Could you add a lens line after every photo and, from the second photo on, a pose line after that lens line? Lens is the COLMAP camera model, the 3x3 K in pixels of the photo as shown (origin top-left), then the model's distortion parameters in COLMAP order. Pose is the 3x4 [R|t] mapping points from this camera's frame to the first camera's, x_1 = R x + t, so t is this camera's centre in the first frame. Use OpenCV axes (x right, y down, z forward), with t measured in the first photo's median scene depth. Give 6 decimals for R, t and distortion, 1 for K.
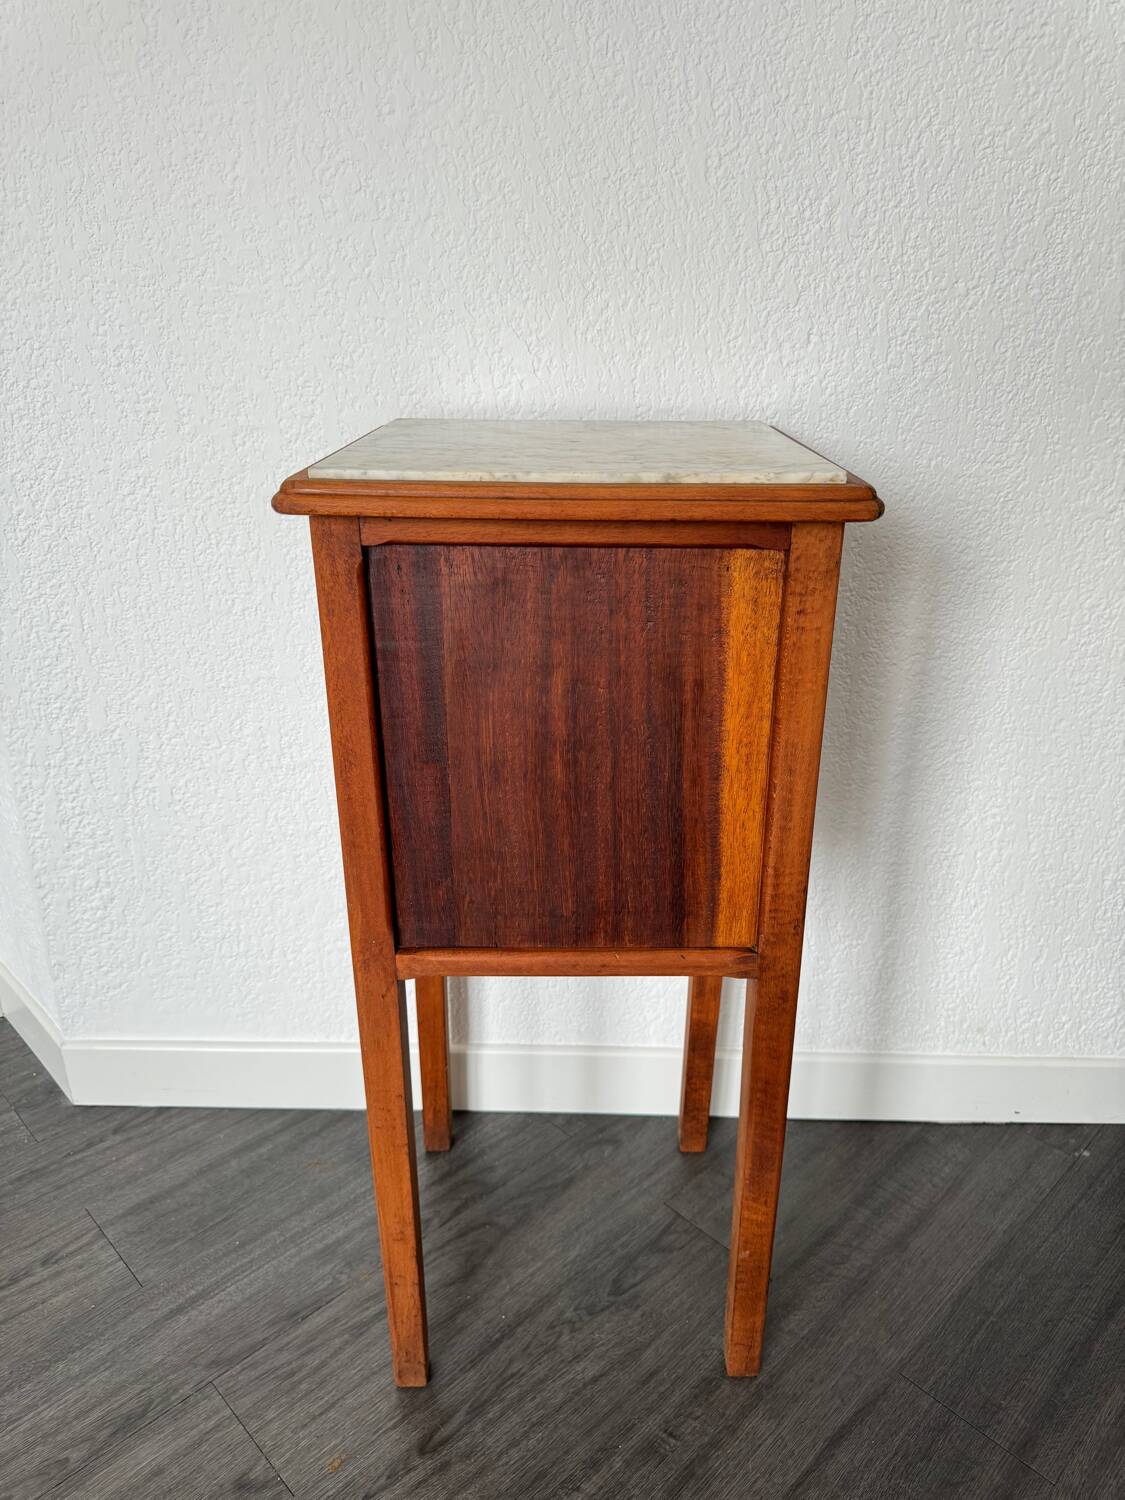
lens RADIAL K [[1065.0, 0, 546.9], [0, 1065.0, 741.7], [0, 0, 1]] dist [-0.009040, -0.013249]
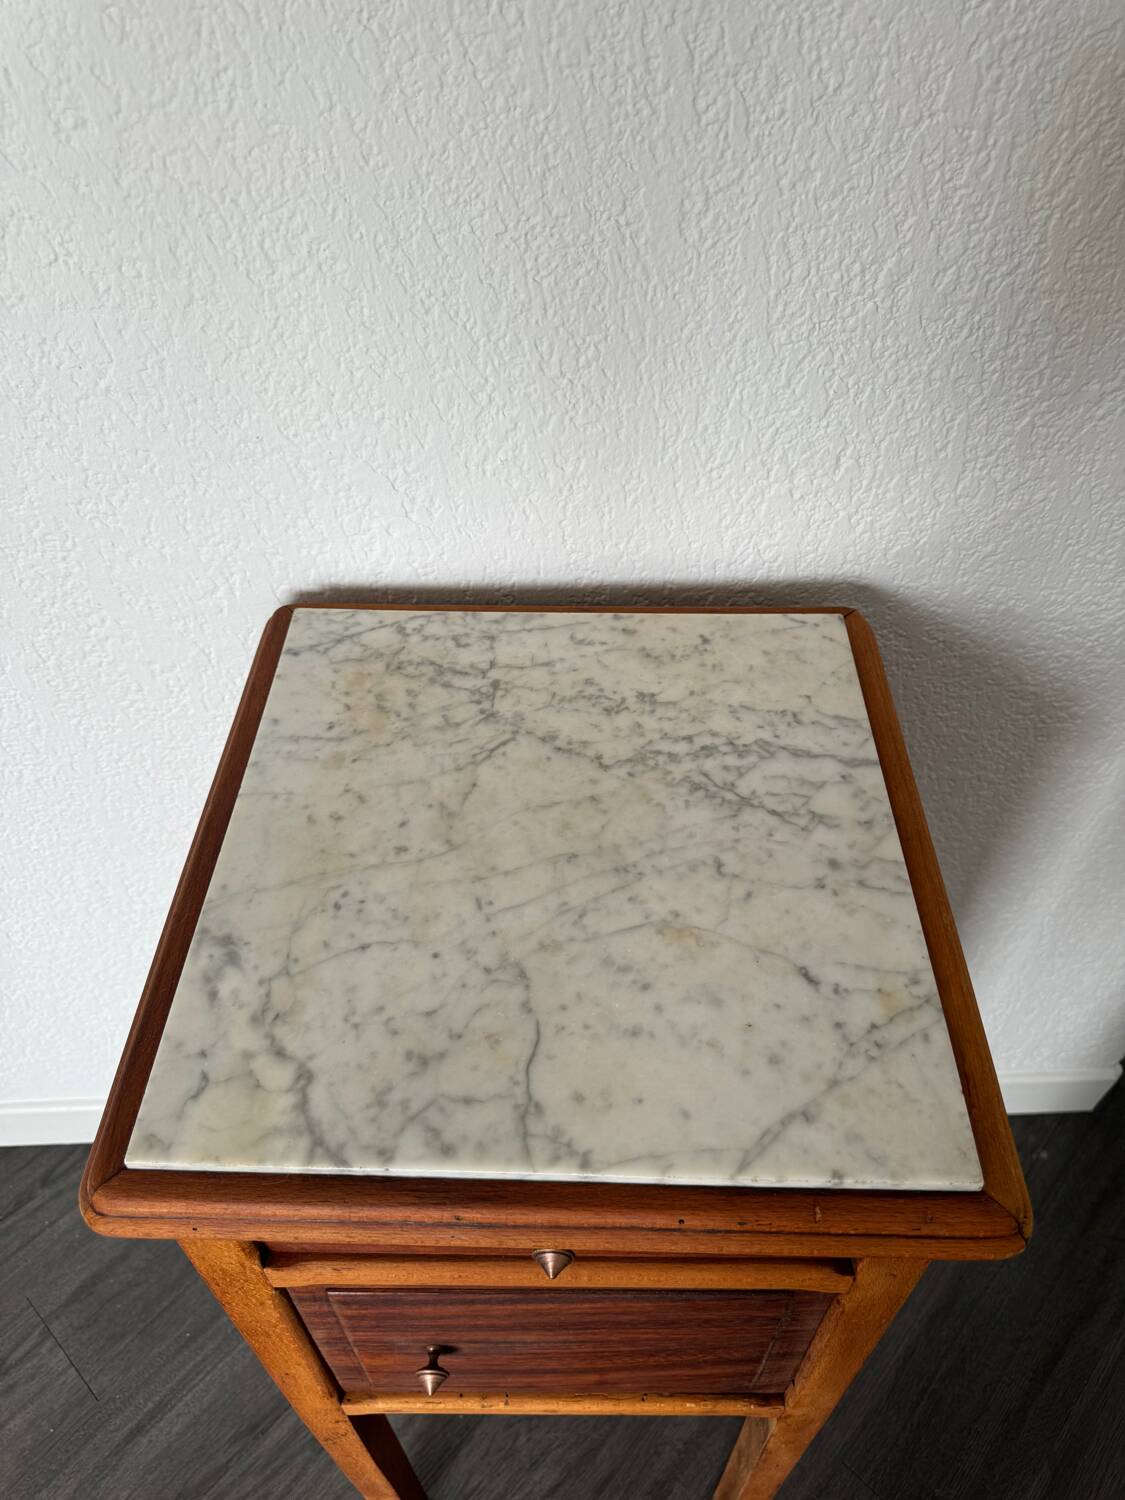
lens RADIAL K [[1065.0, 0, 557.0], [0, 1065.0, 722.5], [0, 0, 1]] dist [-0.009040, -0.013249]
pose [[0.998281, -0.048177, 0.033377, 0.051968], [0.029537, 0.905422, 0.423483, -0.509446], [-0.050622, -0.421769, 0.905289, 0.372897]]
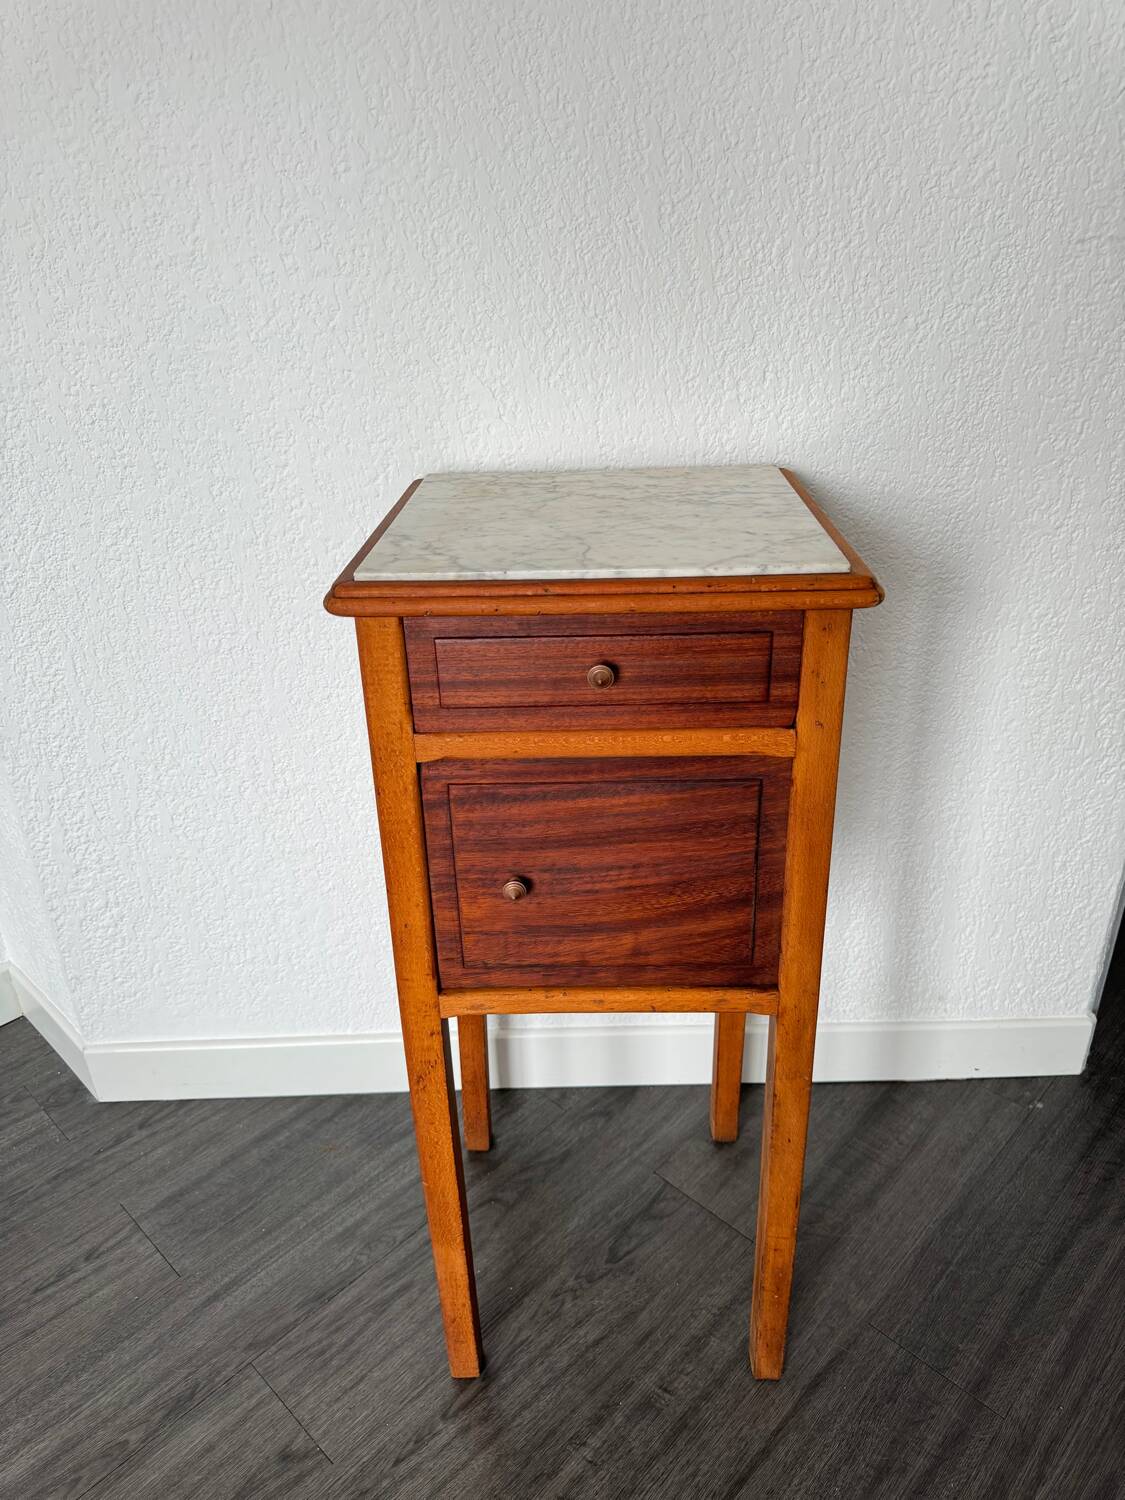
lens RADIAL K [[1065.0, 0, 547.2], [0, 1065.0, 740.2], [0, 0, 1]] dist [-0.009040, -0.013249]
pose [[0.998925, -0.043613, 0.015690, 0.004054], [0.042087, 0.995314, 0.087056, -0.125595], [-0.019413, -0.086302, 0.996080, -0.053721]]
